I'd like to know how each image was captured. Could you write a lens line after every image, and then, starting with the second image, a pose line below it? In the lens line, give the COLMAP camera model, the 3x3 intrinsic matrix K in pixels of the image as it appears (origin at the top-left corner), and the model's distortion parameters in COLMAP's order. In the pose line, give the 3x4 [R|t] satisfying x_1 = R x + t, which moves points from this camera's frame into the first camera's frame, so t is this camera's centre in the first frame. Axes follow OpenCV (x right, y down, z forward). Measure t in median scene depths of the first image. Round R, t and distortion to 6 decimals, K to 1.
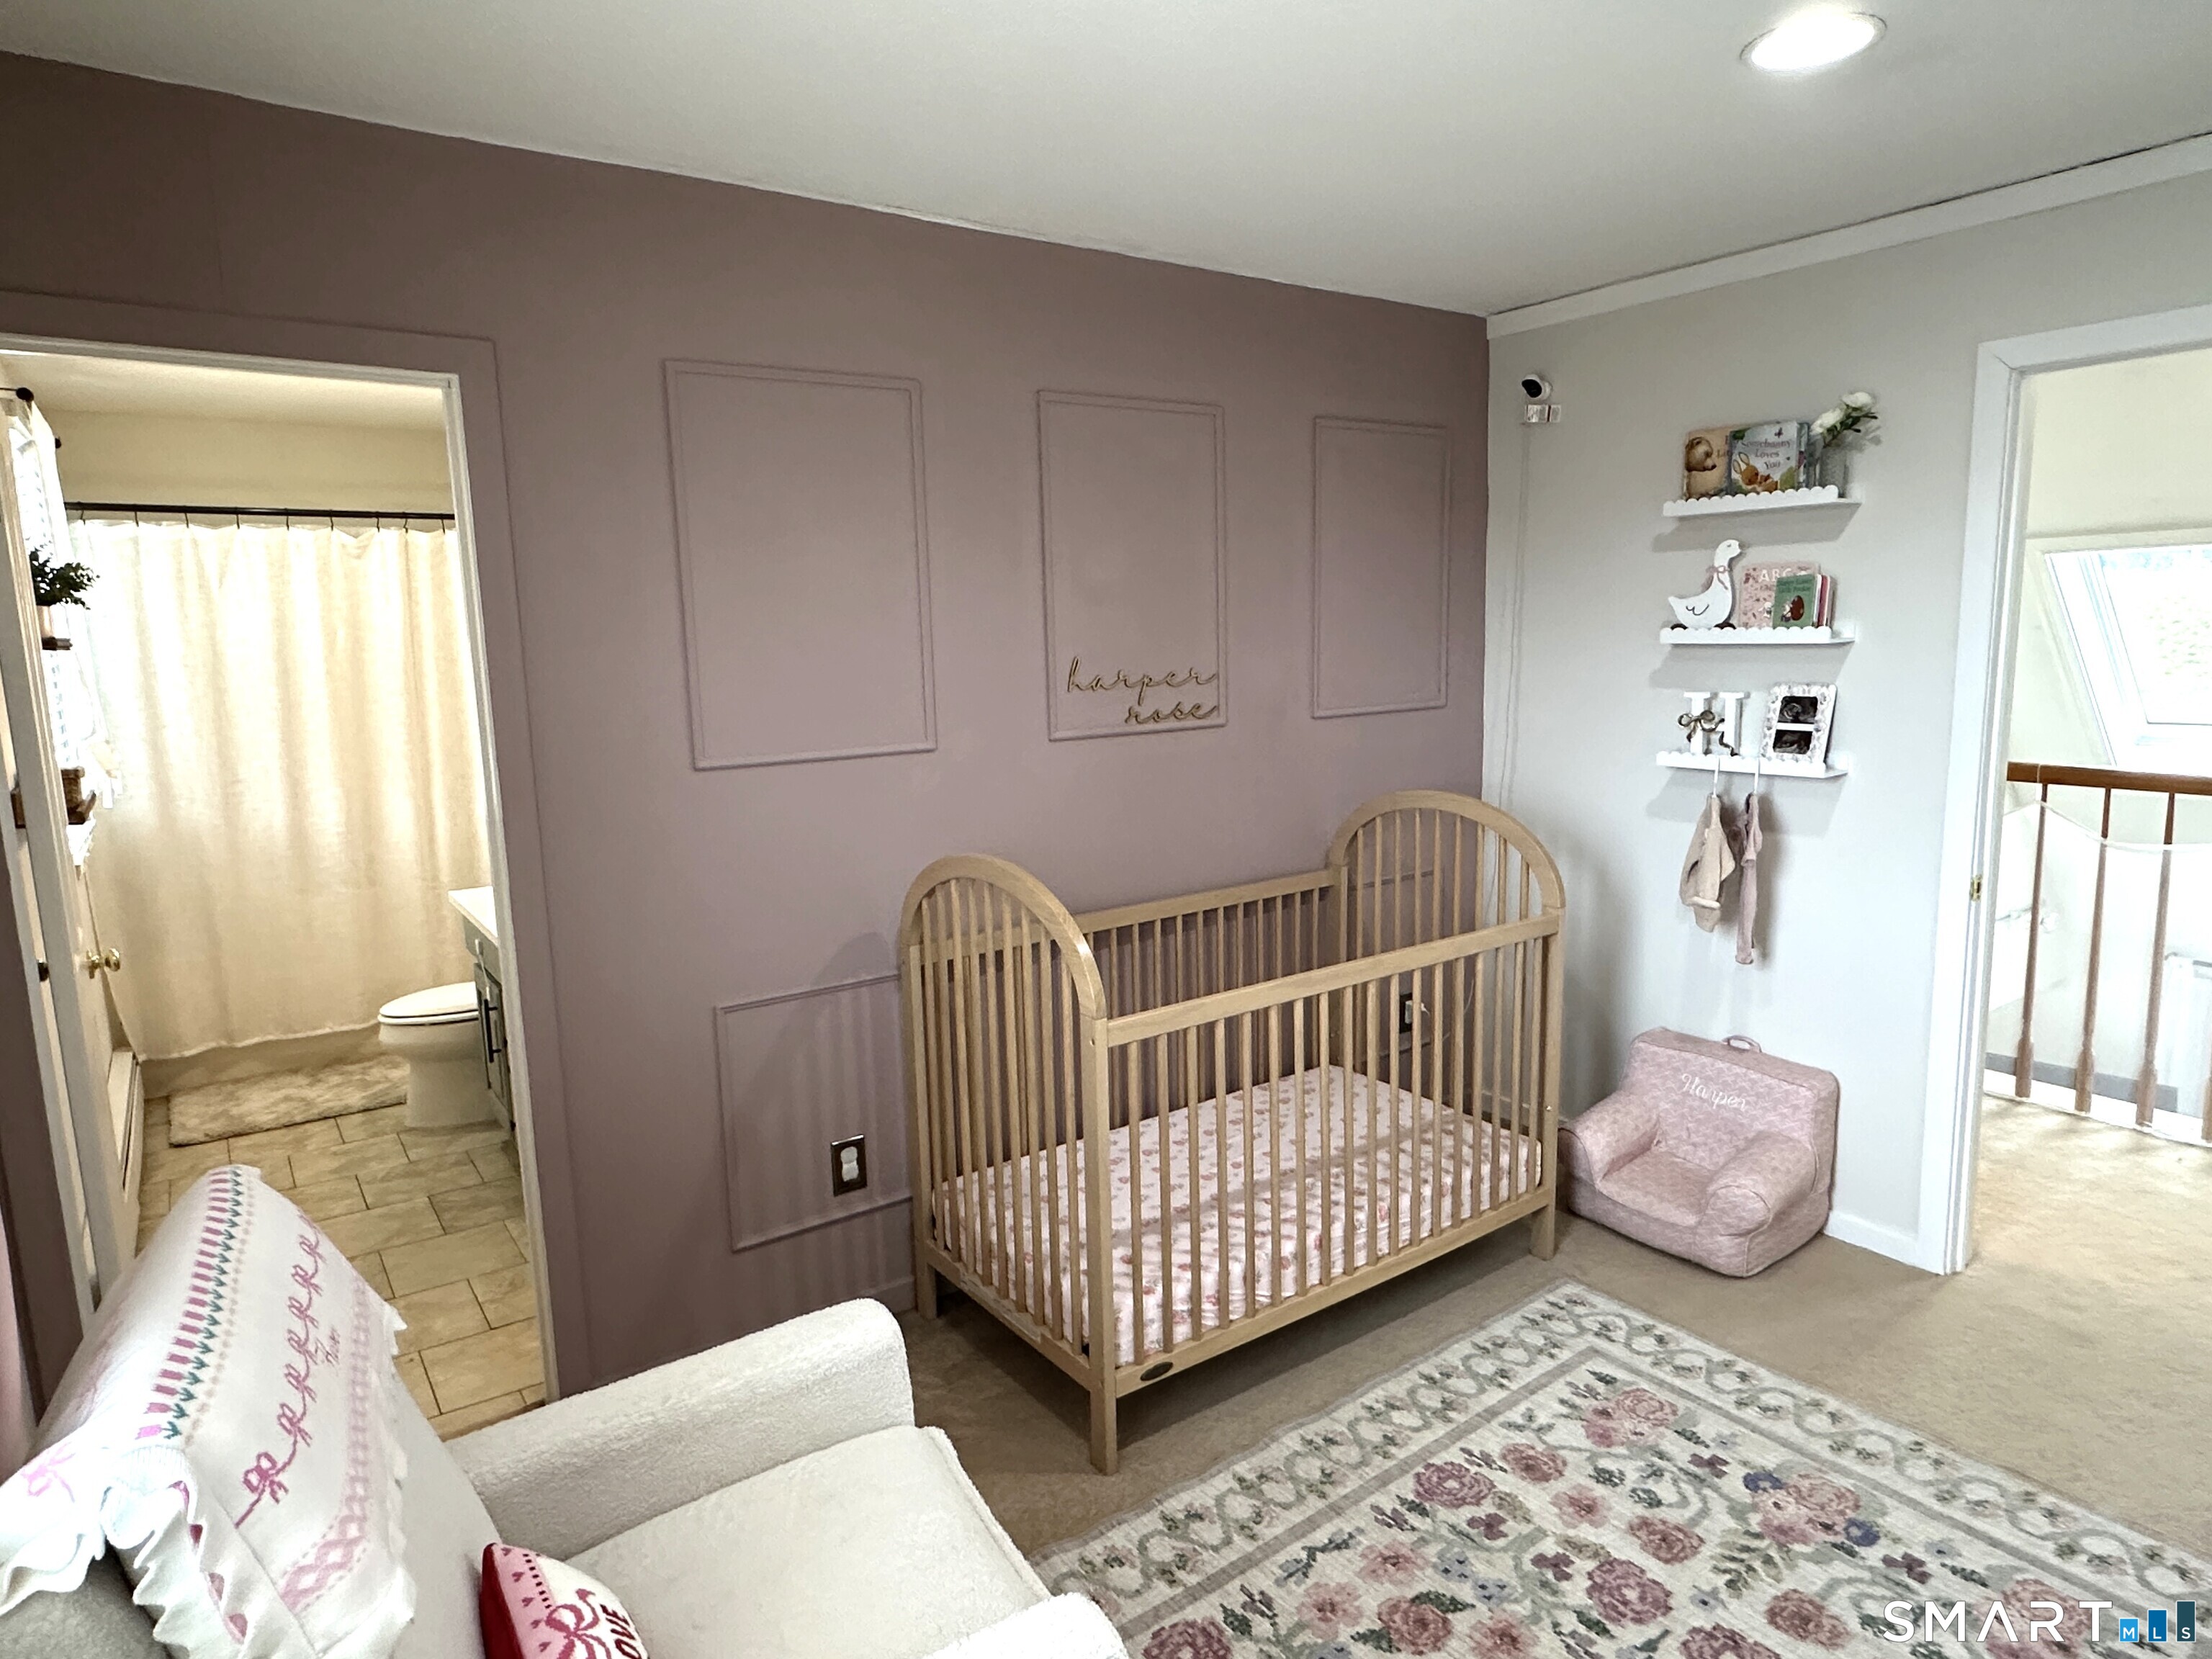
lens RADIAL K [[1316.6, 0, 1099.0], [0, 1316.6, 826.9], [0, 0, 1]] dist [-0.005307, 0.001769]
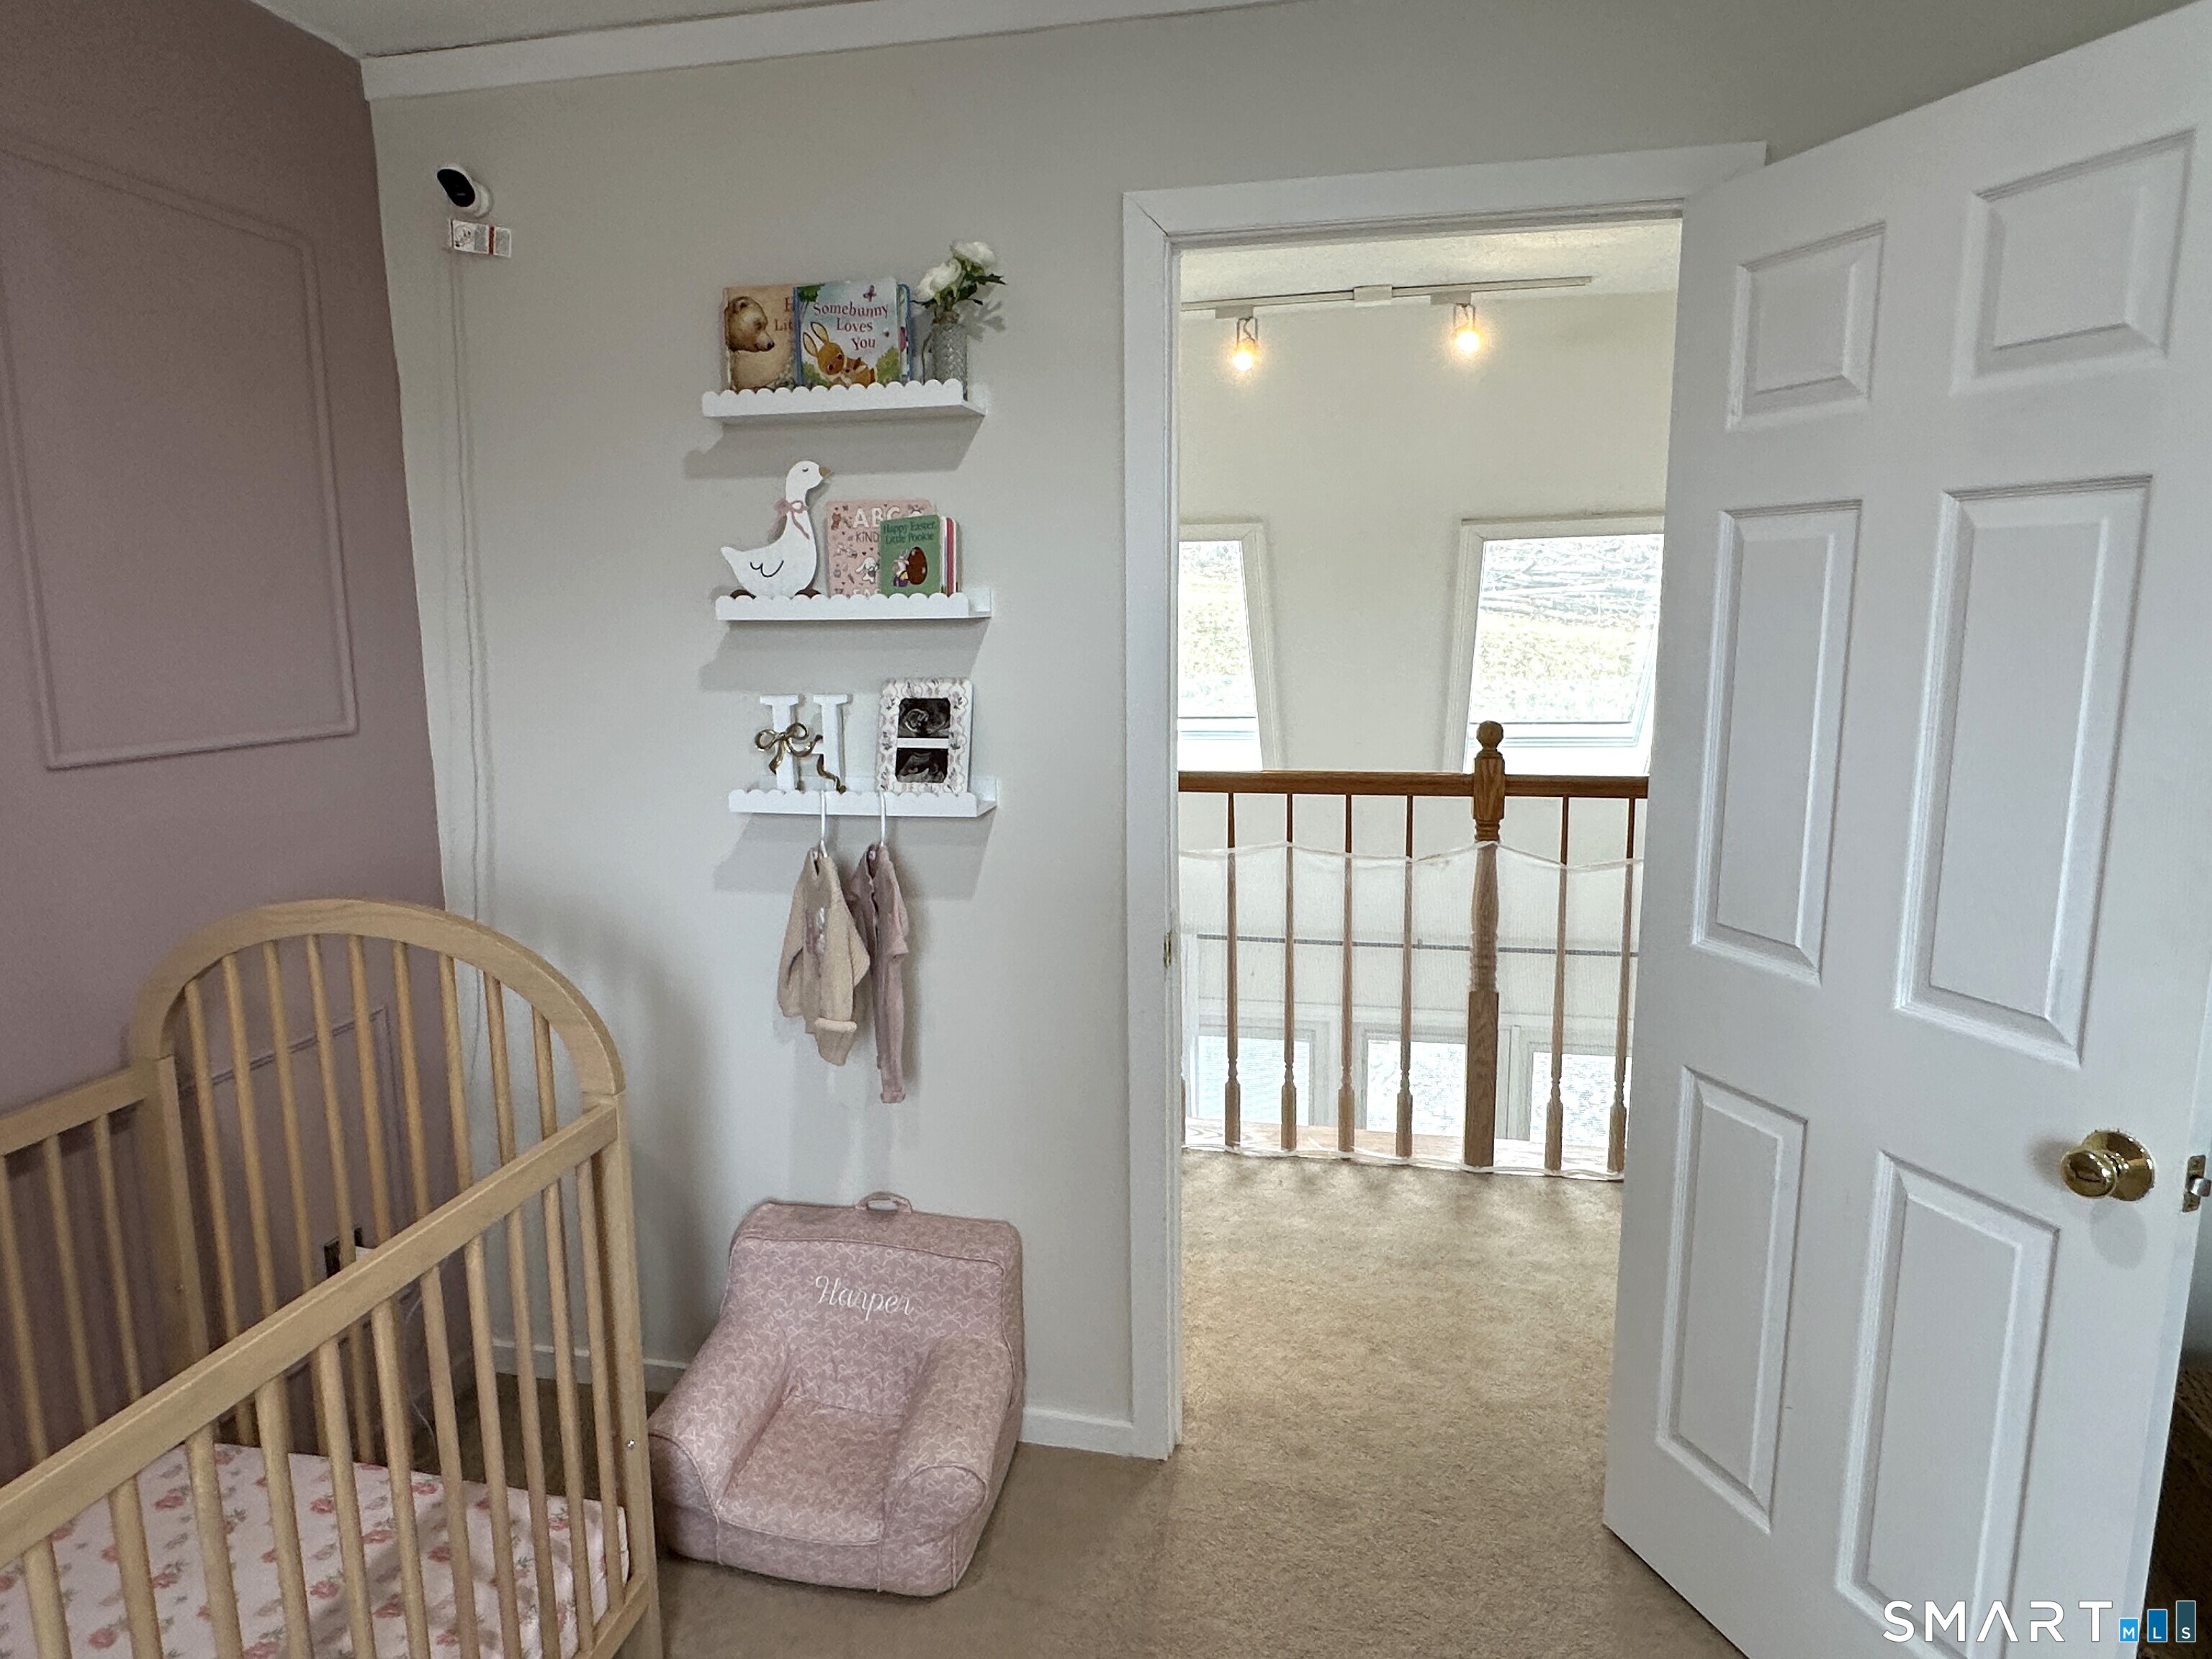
lens RADIAL K [[1316.6, 0, 1099.0], [0, 1316.6, 826.9], [0, 0, 1]] dist [-0.005307, 0.001769]
pose [[0.731363, -0.091015, 0.675888, 0.128734], [0.095739, 0.994943, 0.030382, -0.043751], [-0.675235, 0.042489, 0.736377, 0.427331]]
